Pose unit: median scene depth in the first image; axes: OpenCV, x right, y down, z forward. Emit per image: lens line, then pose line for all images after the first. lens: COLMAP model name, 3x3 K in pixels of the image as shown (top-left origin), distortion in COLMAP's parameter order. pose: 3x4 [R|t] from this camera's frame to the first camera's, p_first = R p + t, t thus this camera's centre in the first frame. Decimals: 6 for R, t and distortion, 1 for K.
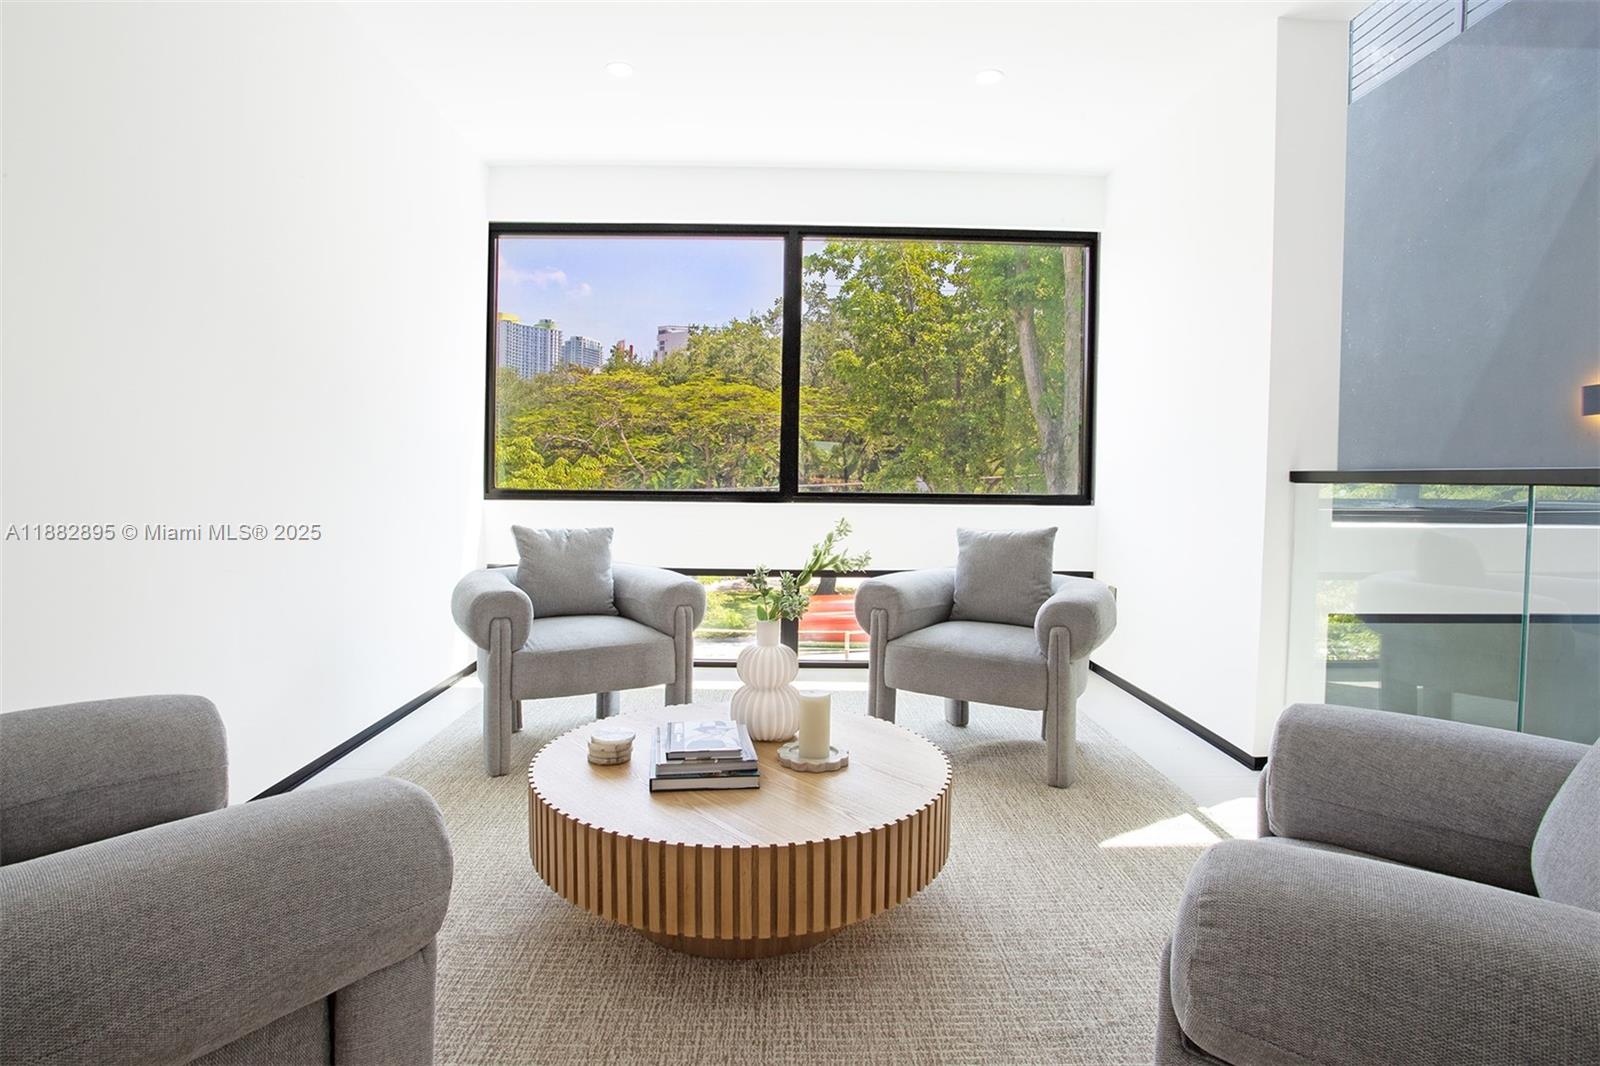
lens RADIAL K [[837.3, 0, 773.2], [0, 837.3, 523.2], [0, 0, 1]] dist [-0.081065, 0.050422]
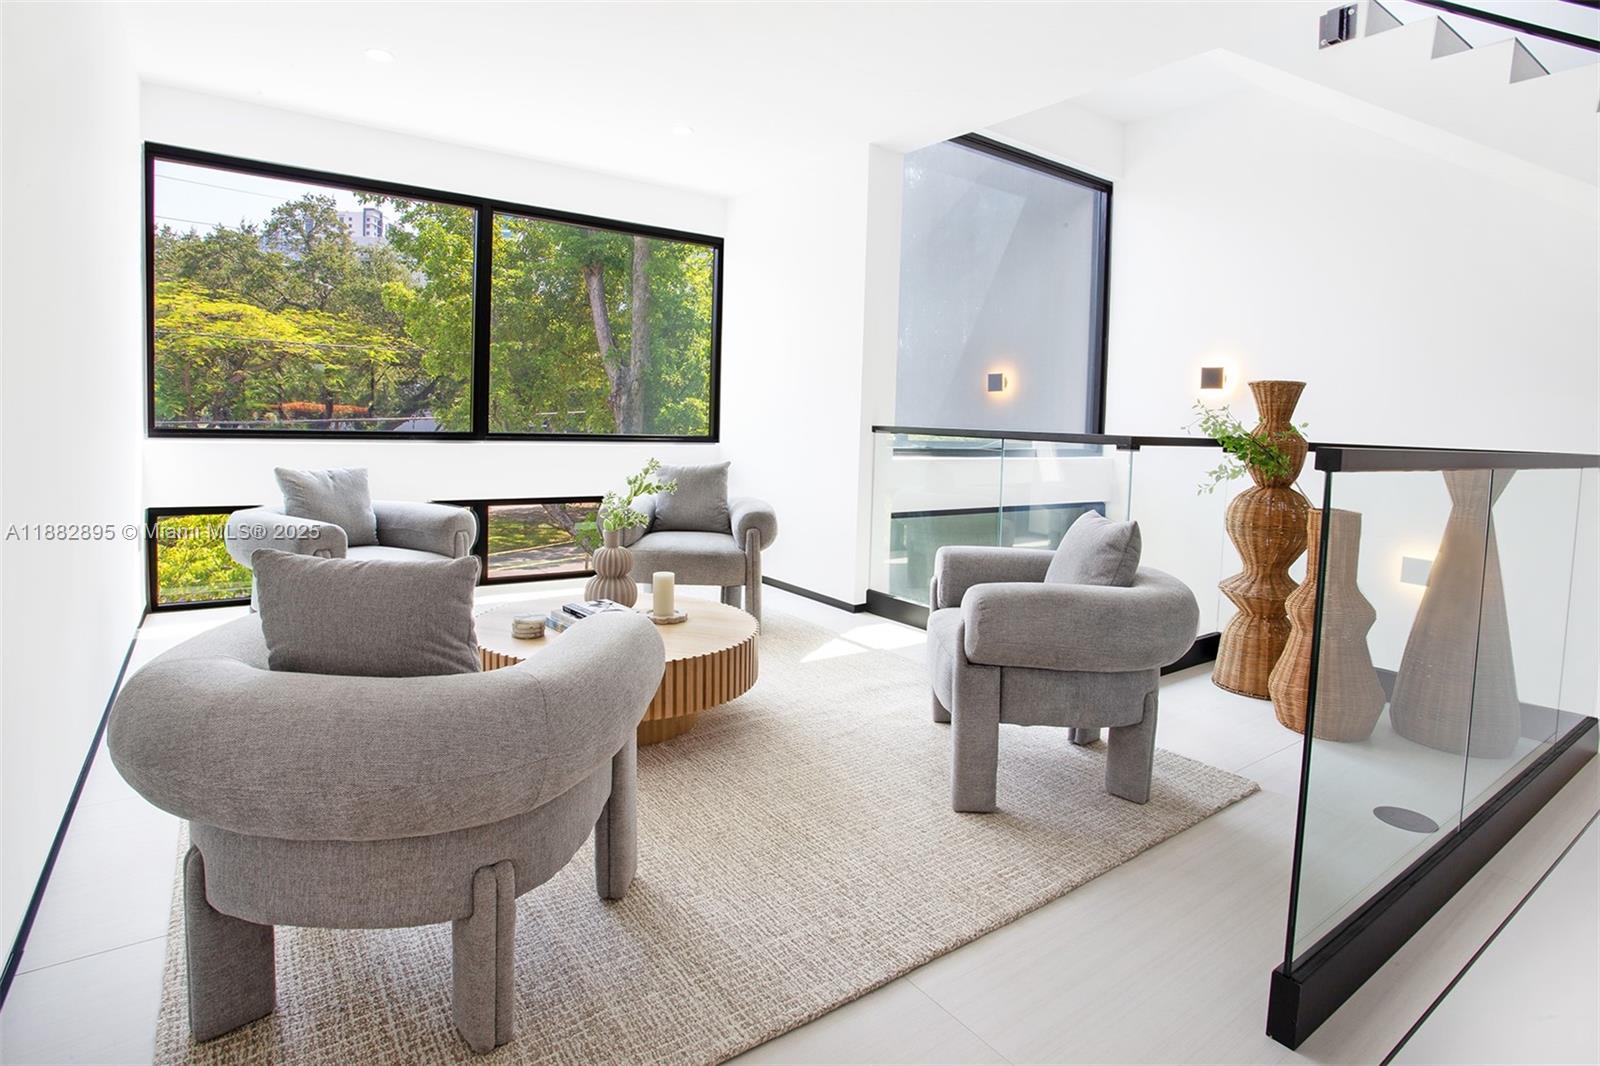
lens RADIAL K [[801.0, 0, 764.4], [0, 801.0, 495.6], [0, 0, 1]] dist [-0.074197, 0.045374]
pose [[0.845609, -0.036329, 0.532565, -0.244627], [0.009488, 0.998547, 0.053050, -0.006002], [-0.533718, -0.039806, 0.844725, -0.137498]]
